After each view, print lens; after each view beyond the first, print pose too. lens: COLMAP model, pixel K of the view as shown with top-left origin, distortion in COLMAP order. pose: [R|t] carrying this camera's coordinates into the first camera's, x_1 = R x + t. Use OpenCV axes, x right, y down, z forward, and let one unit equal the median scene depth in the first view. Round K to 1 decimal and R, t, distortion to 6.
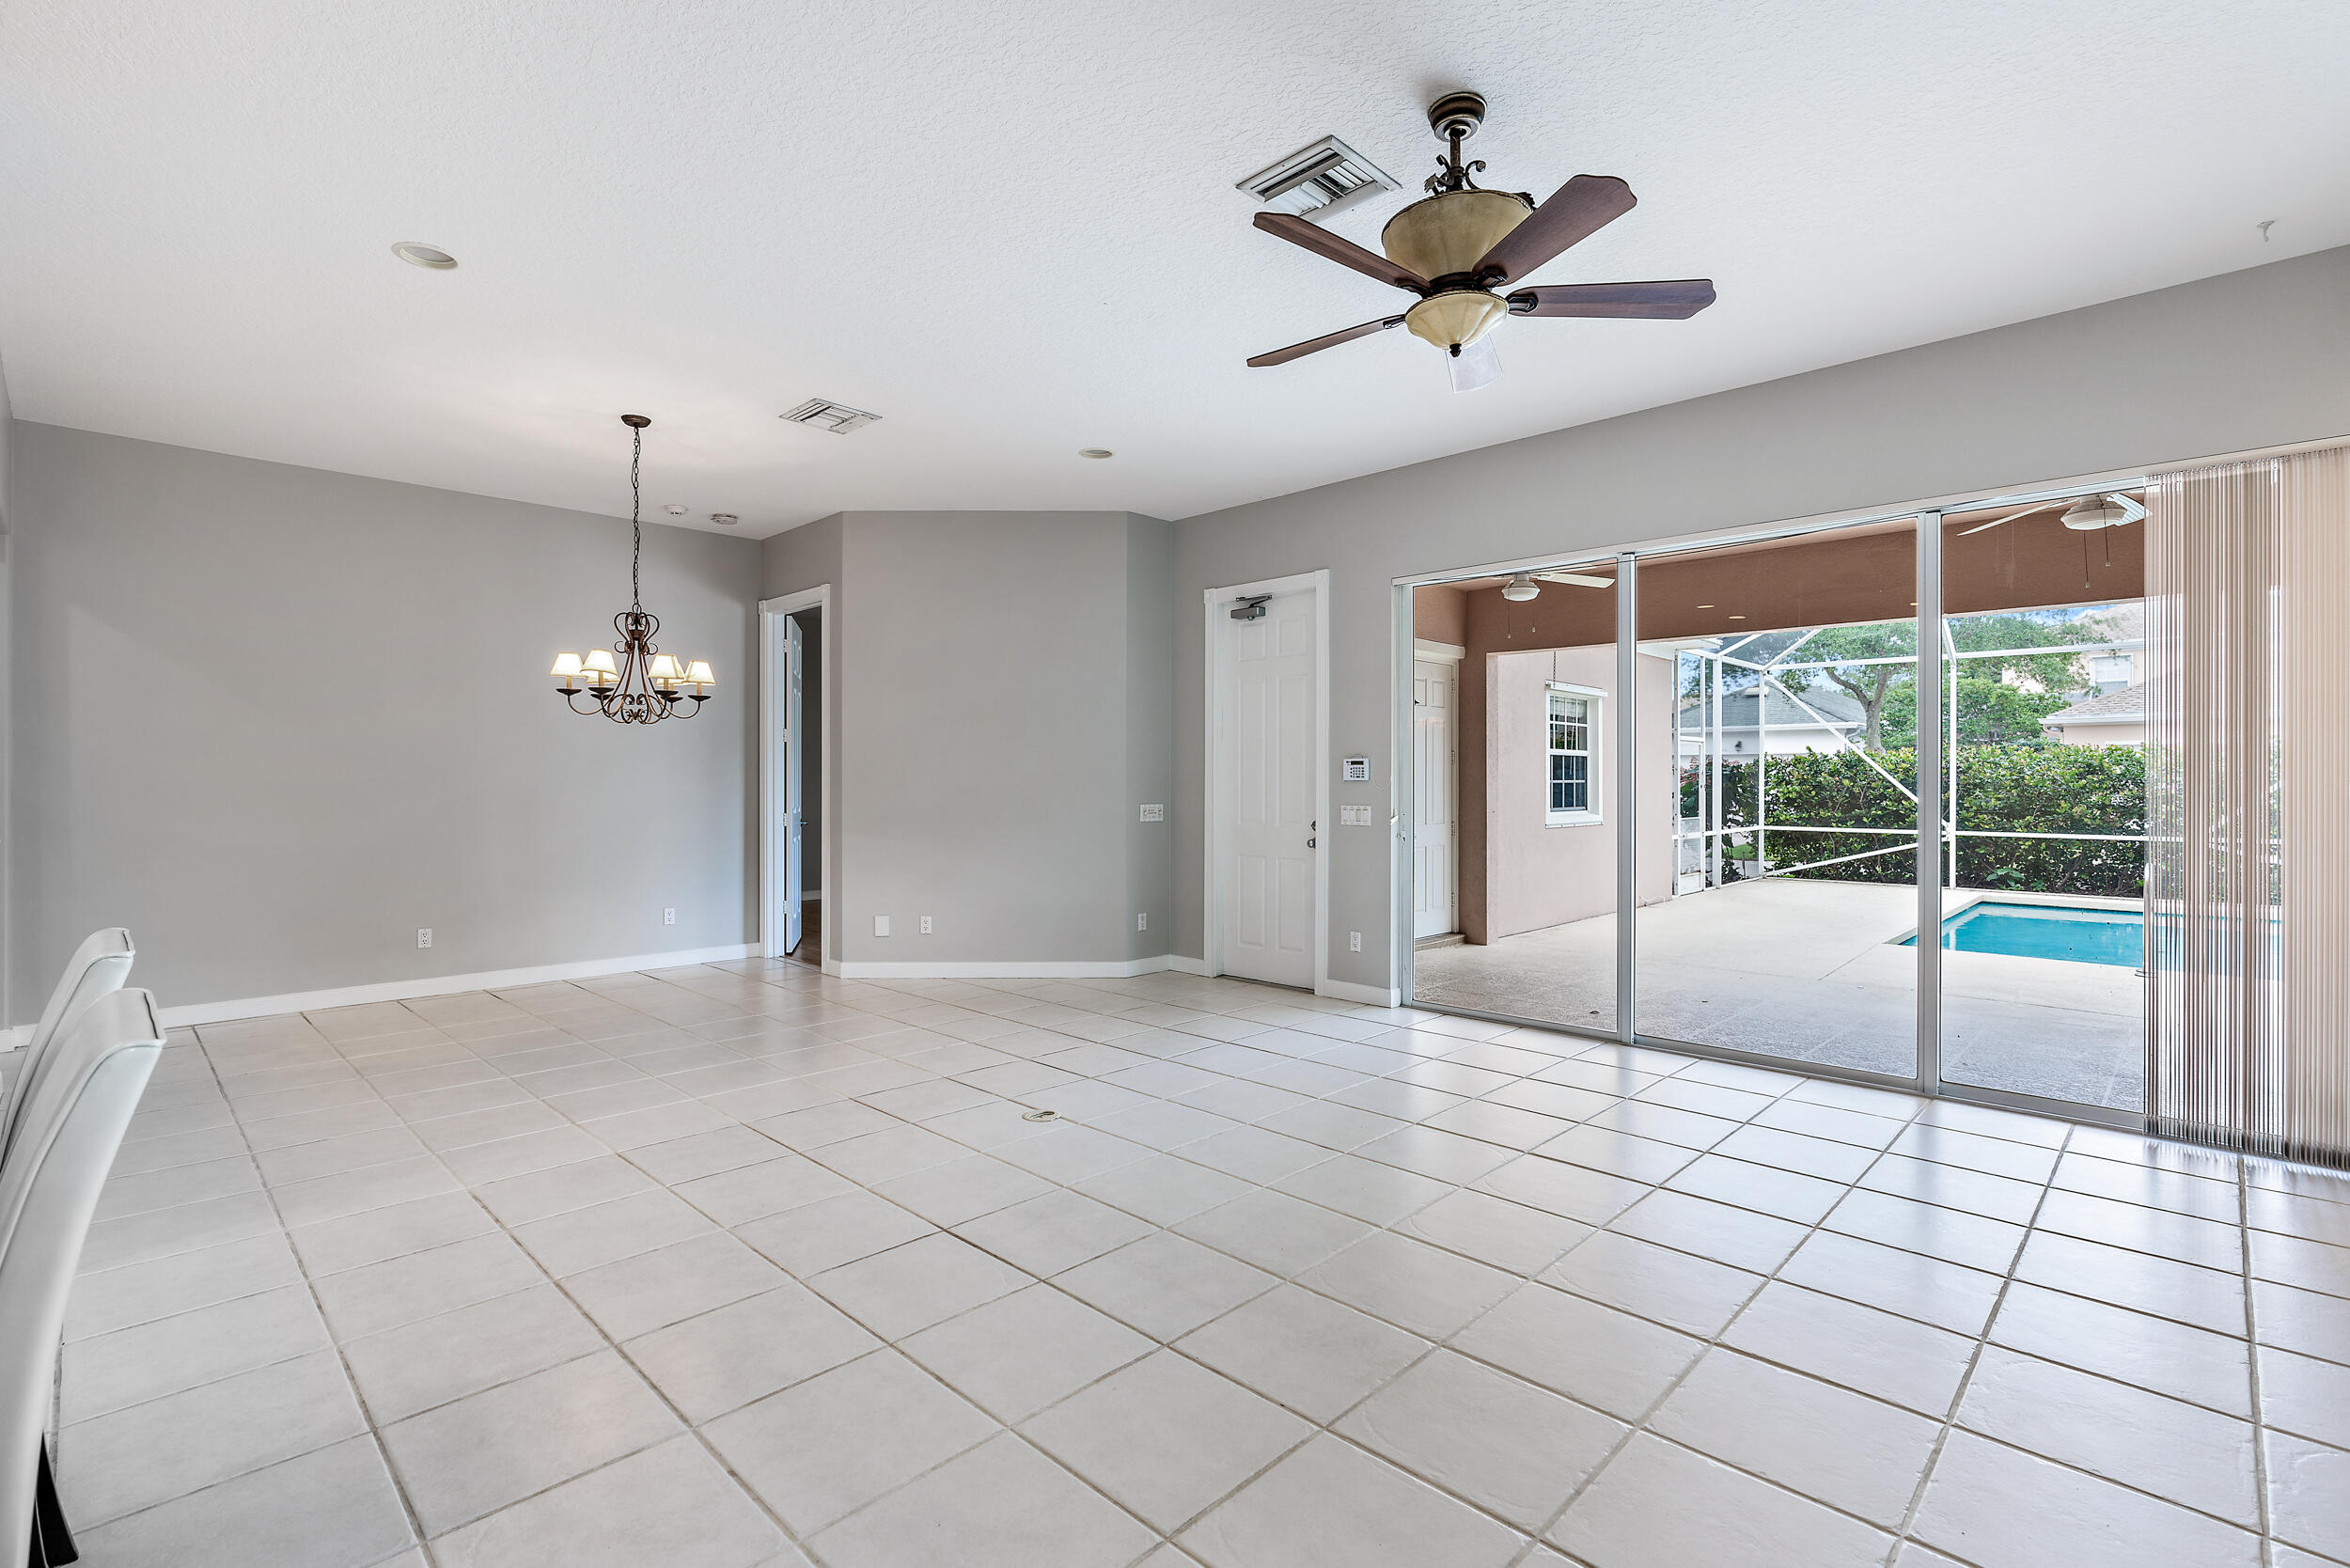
lens RADIAL K [[1078.5, 0, 1182.2], [0, 1078.5, 777.5], [0, 0, 1]] dist [-0.009516, 0.002346]
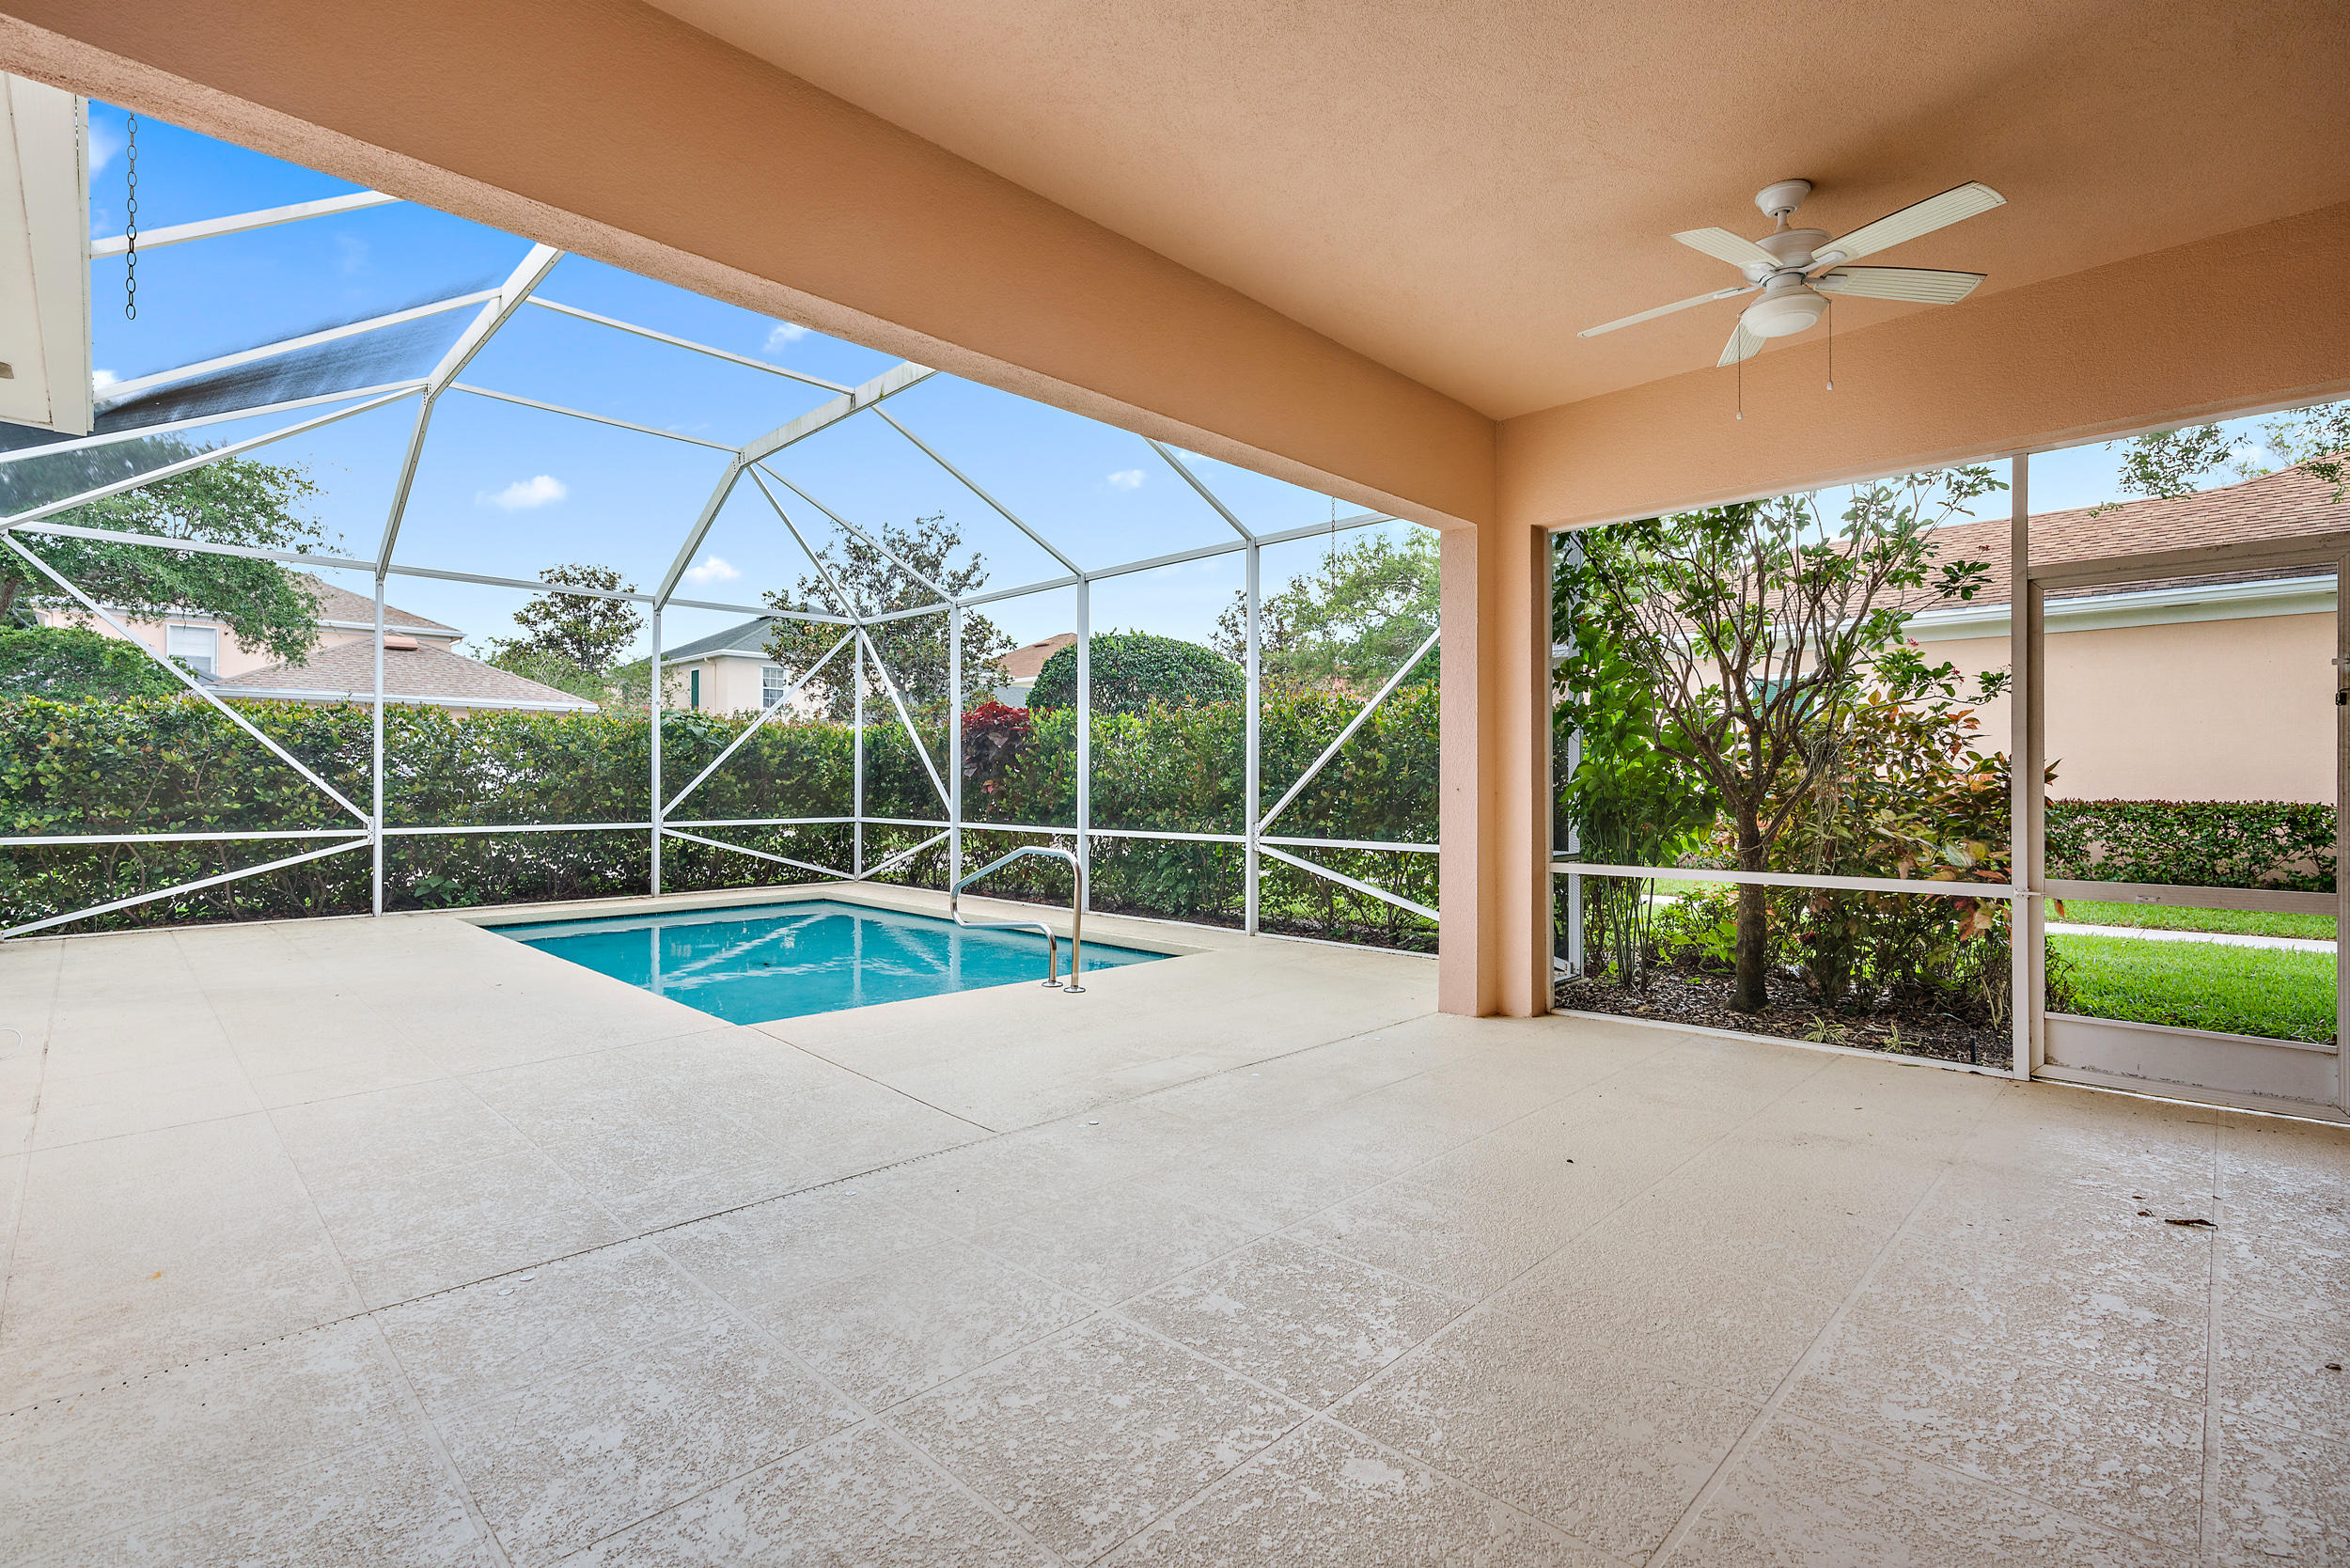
lens RADIAL K [[1078.5, 0, 1170.4], [0, 1078.5, 780.1], [0, 0, 1]] dist [-0.009516, 0.002346]
pose [[0.021946, 0.001375, 0.999758, 0.125236], [-0.006406, 0.999979, -0.001234, 0.036875], [-0.999739, -0.006378, 0.021954, 1.051878]]
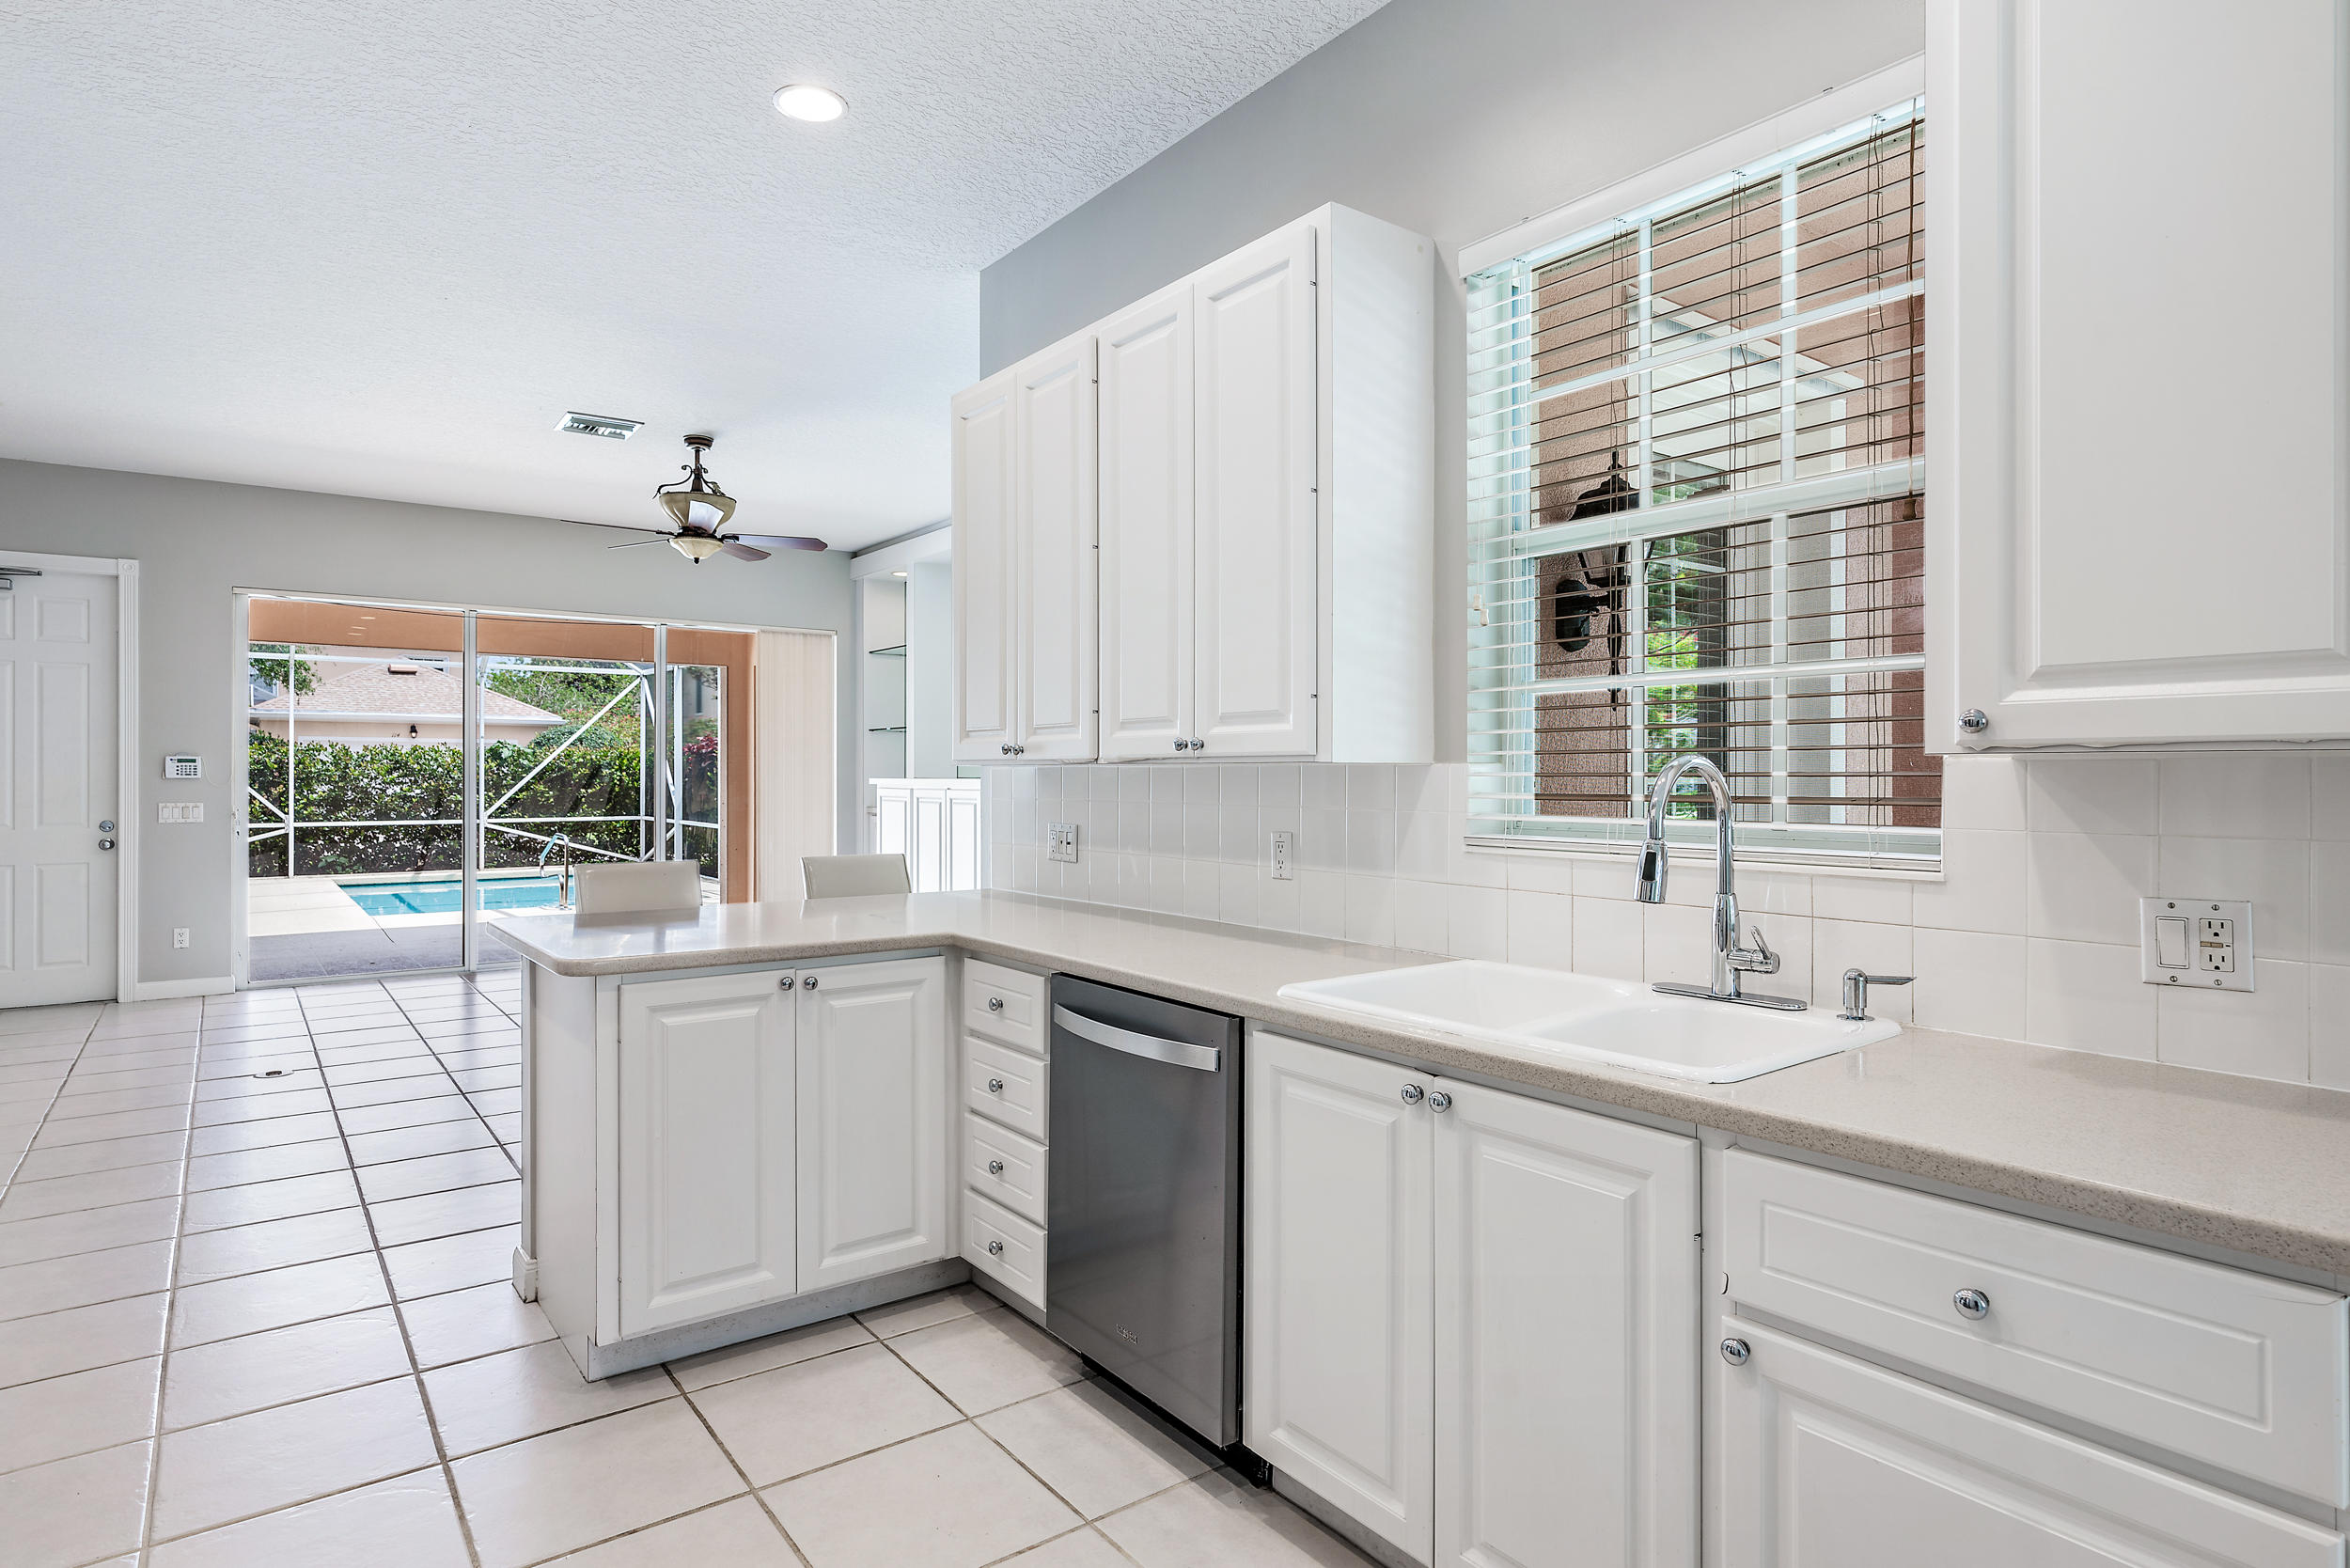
lens RADIAL K [[1247.1, 0, 1143.0], [0, 1247.1, 779.7], [0, 0, 1]] dist [0.003693, -0.000365]
pose [[0.172239, -0.004382, 0.985046, -0.746616], [-0.004348, 0.999977, 0.005209, -0.005405], [-0.985046, -0.005180, 0.172216, -0.079199]]
